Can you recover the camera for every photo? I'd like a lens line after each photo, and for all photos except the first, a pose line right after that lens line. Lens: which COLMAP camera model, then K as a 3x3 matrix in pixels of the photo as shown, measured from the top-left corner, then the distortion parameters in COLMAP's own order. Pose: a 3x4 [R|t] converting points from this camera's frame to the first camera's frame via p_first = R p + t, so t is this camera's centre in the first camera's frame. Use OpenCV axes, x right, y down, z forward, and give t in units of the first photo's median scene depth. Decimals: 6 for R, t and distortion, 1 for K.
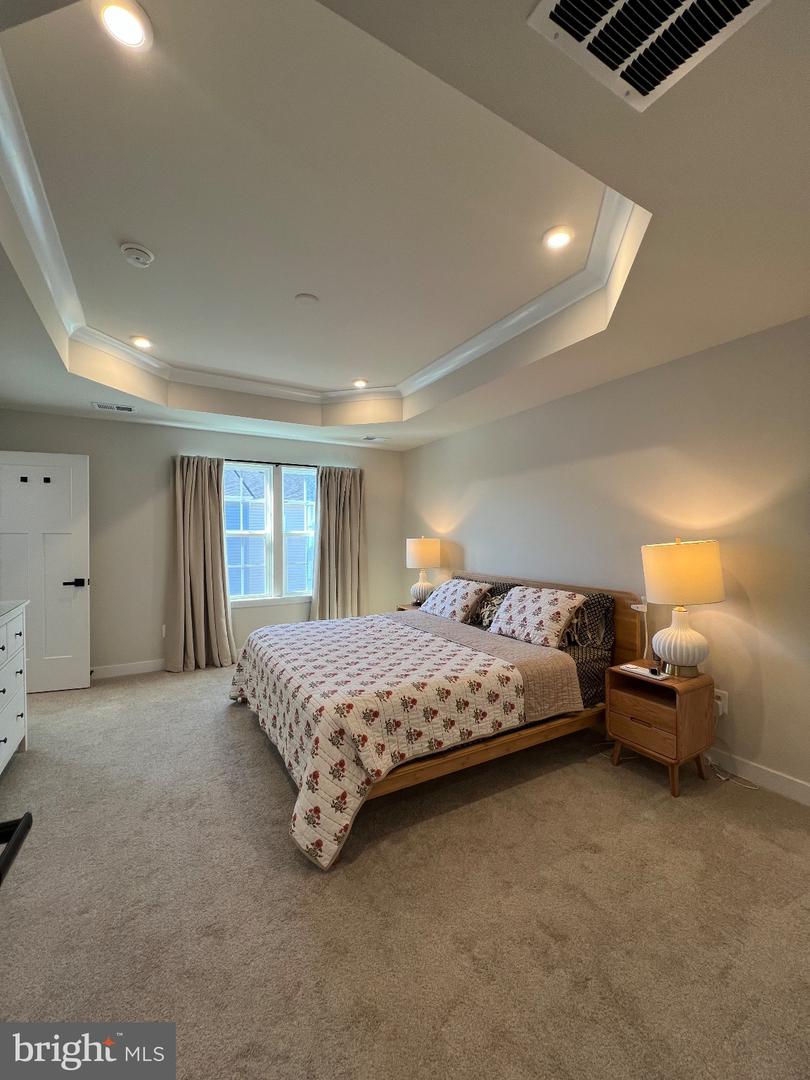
lens RADIAL K [[428.9, 0, 404.1], [0, 428.9, 539.6], [0, 0, 1]] dist [-0.002632, -0.000092]
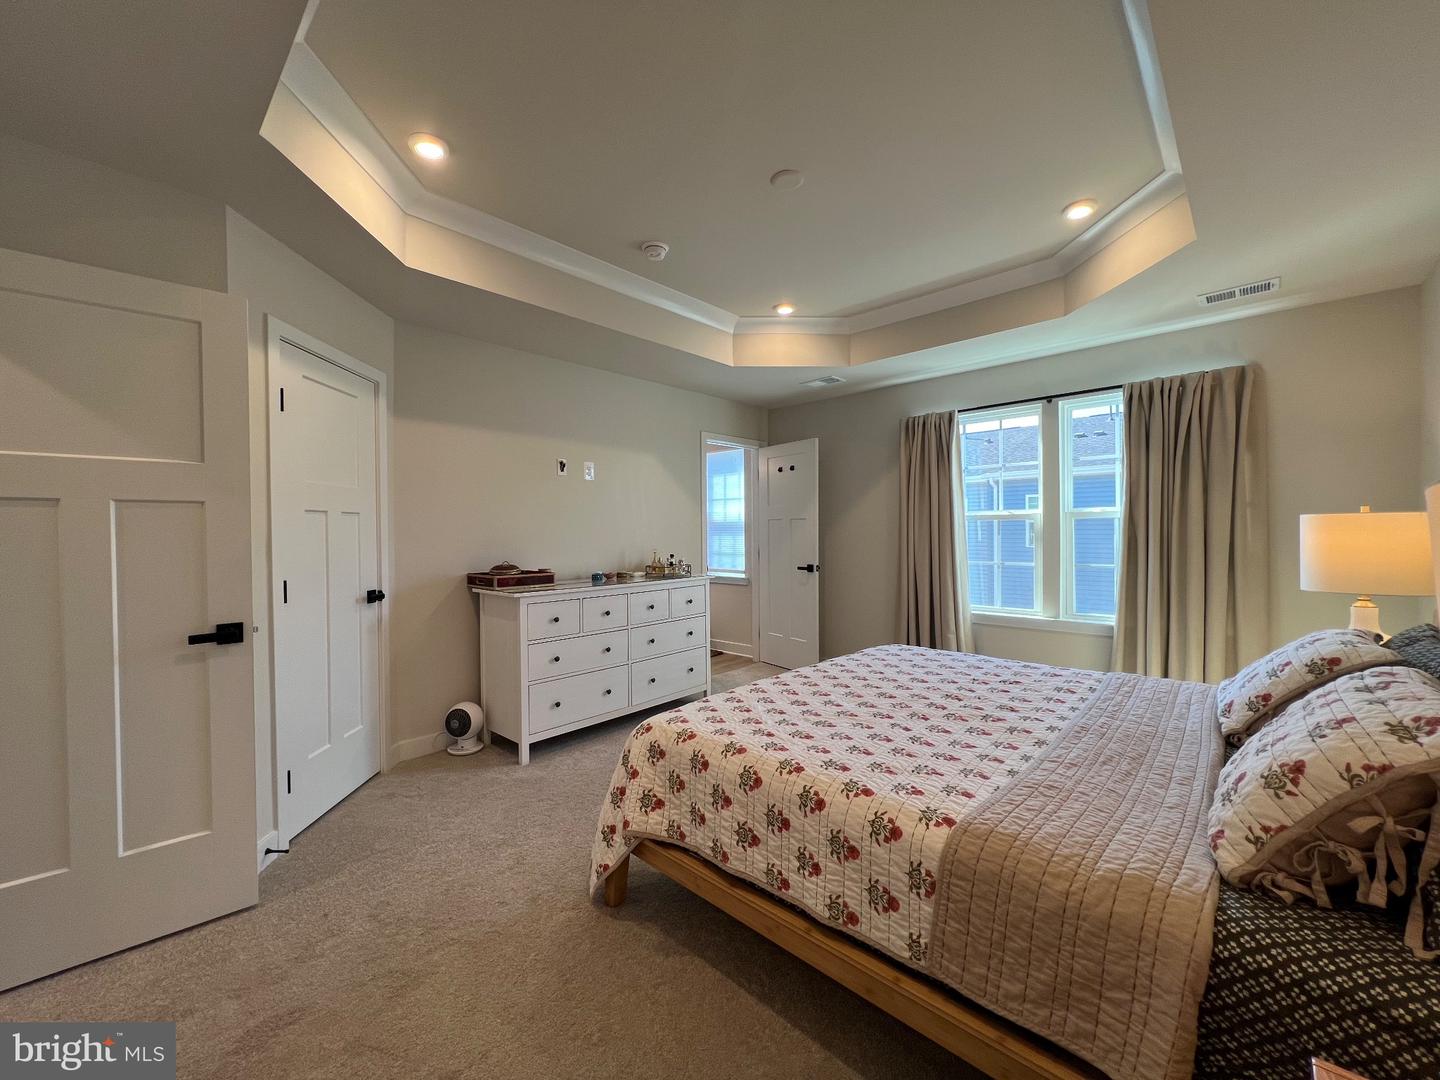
lens RADIAL K [[571.9, 0, 720.2], [0, 571.9, 538.4], [0, 0, 1]] dist [-0.002632, -0.000092]
pose [[0.300304, 0.010503, -0.953786, 0.653686], [-0.004222, 0.999944, 0.009682, 0.030071], [0.953834, 0.001119, 0.300332, 0.609932]]
